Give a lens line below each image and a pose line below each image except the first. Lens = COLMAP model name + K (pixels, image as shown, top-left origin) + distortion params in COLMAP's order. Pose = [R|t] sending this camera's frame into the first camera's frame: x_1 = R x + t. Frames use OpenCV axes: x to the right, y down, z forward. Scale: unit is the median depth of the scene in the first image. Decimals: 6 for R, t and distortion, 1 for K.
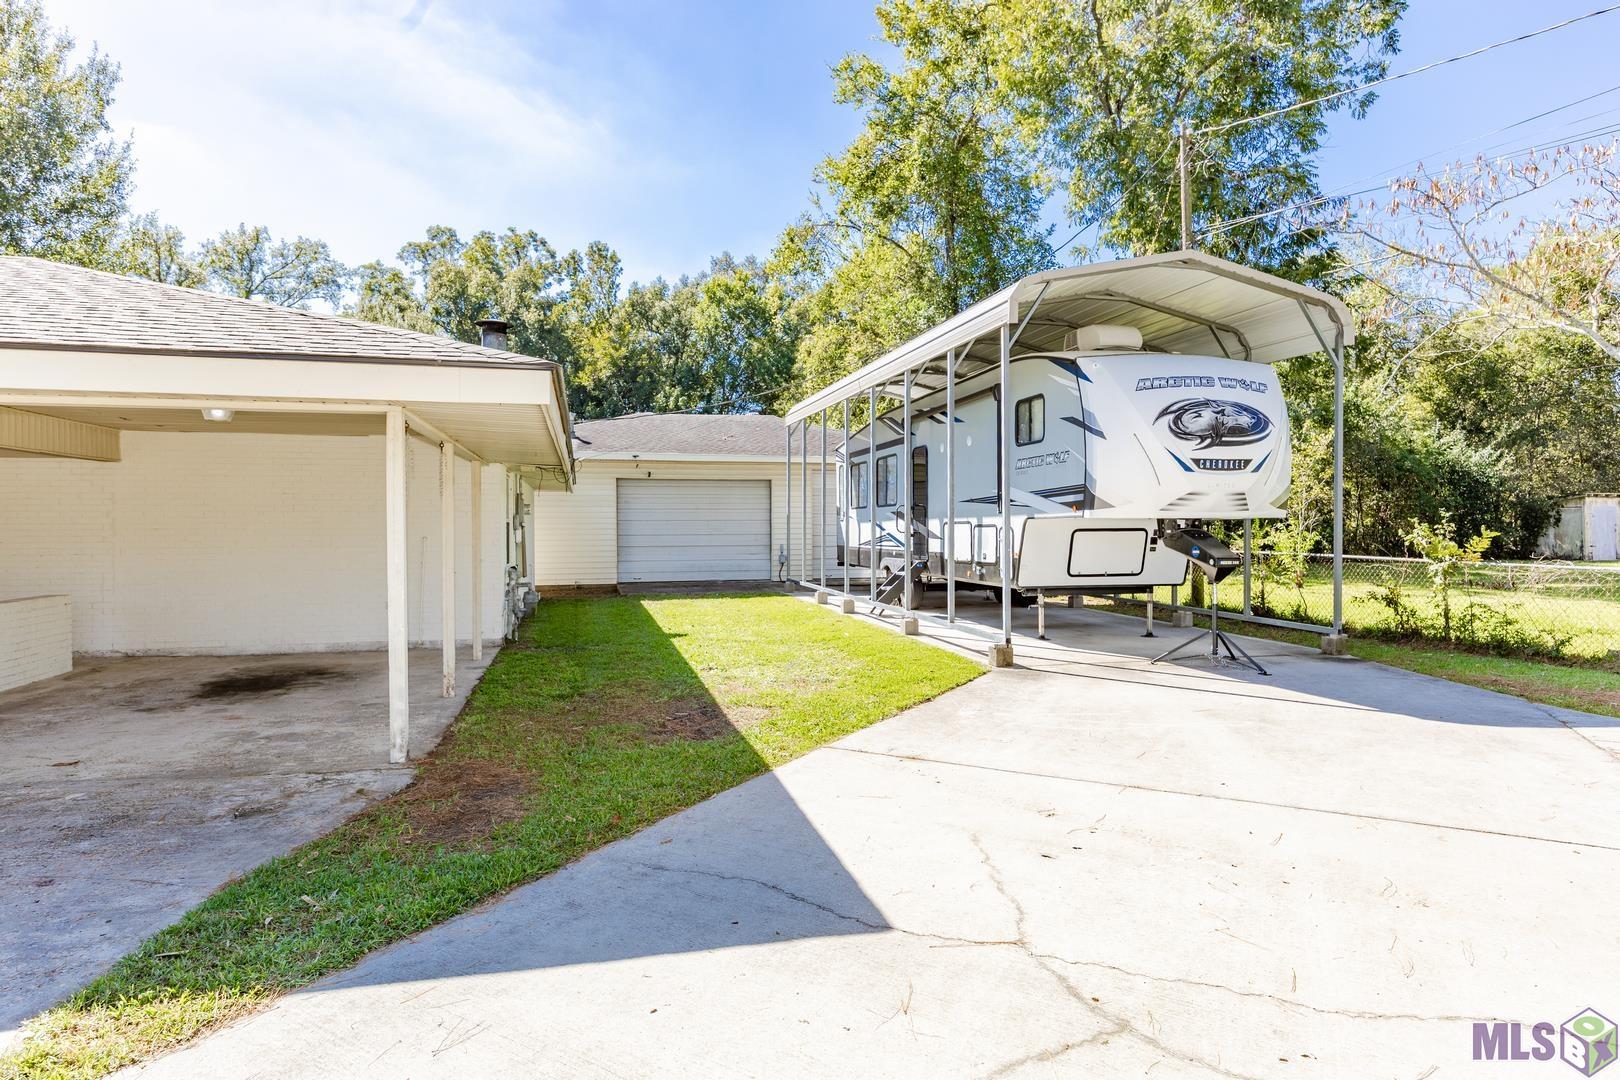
lens RADIAL K [[894.3, 0, 832.3], [0, 894.3, 534.9], [0, 0, 1]] dist [-0.003486, -0.000349]
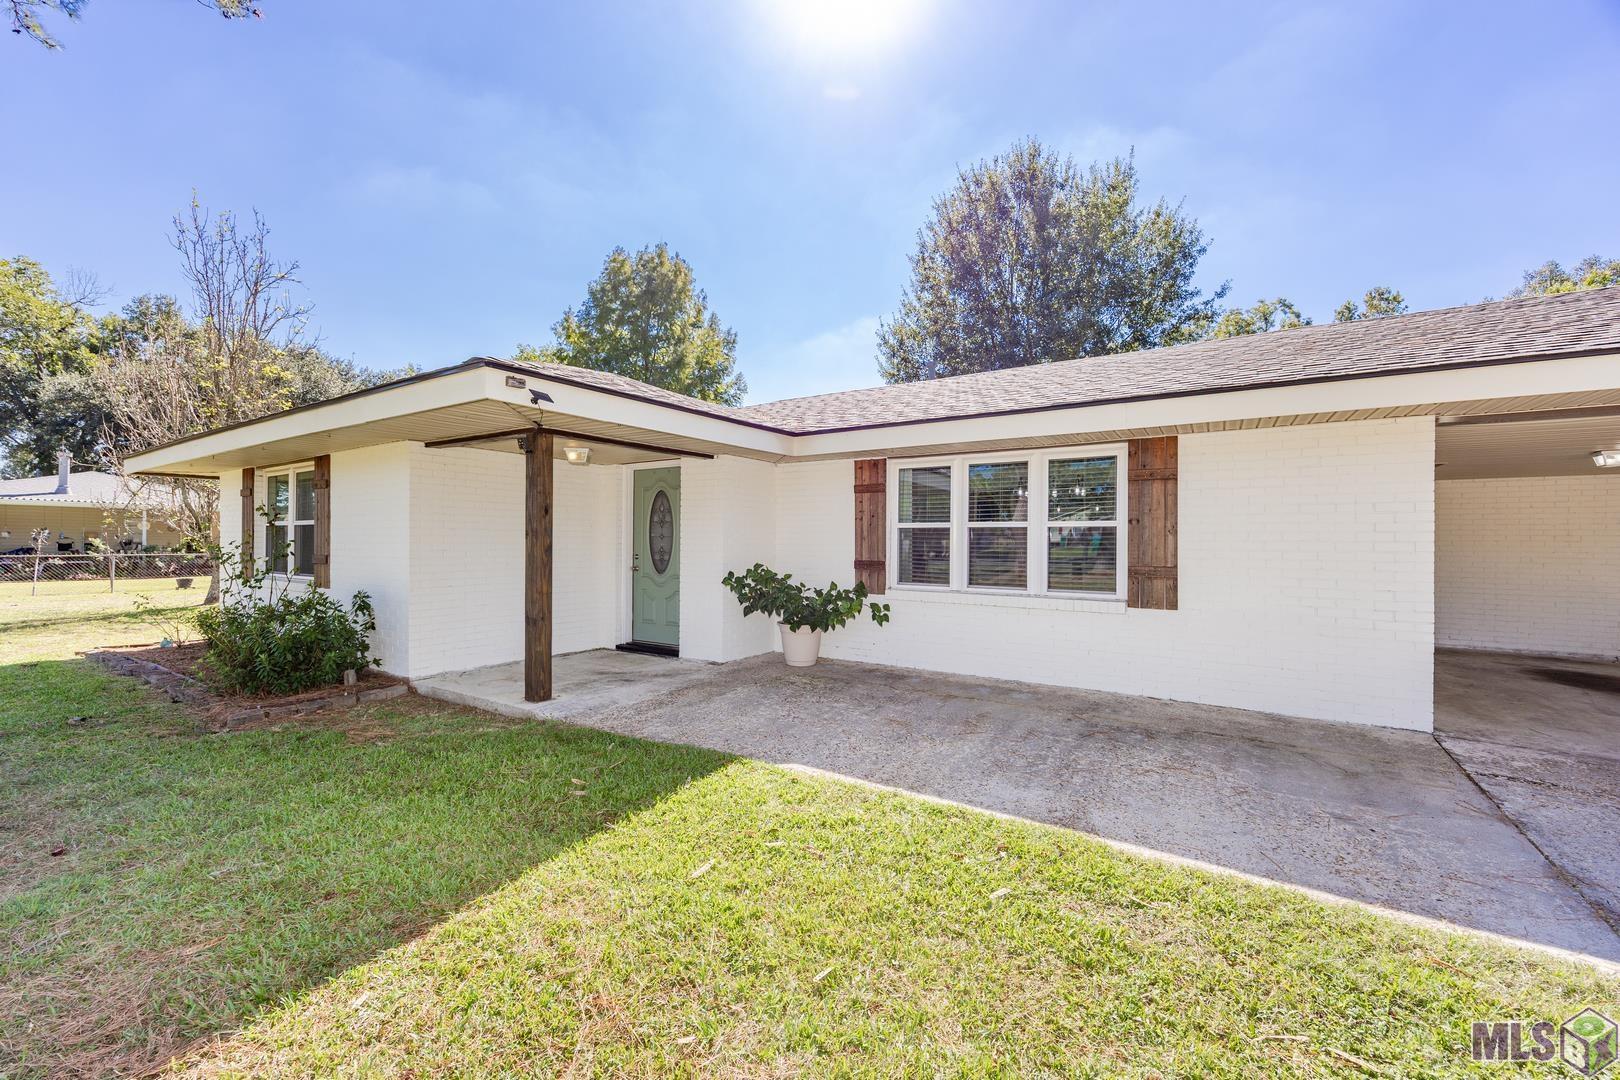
lens RADIAL K [[639.3, 0, 806.3], [0, 639.3, 536.5], [0, 0, 1]] dist [0.000405, 0.000559]
pose [[0.666005, 0.005269, -0.745929, -0.582603], [-0.022761, 0.999653, -0.013260, 0.012408], [0.745600, 0.025809, 0.665894, -0.145215]]
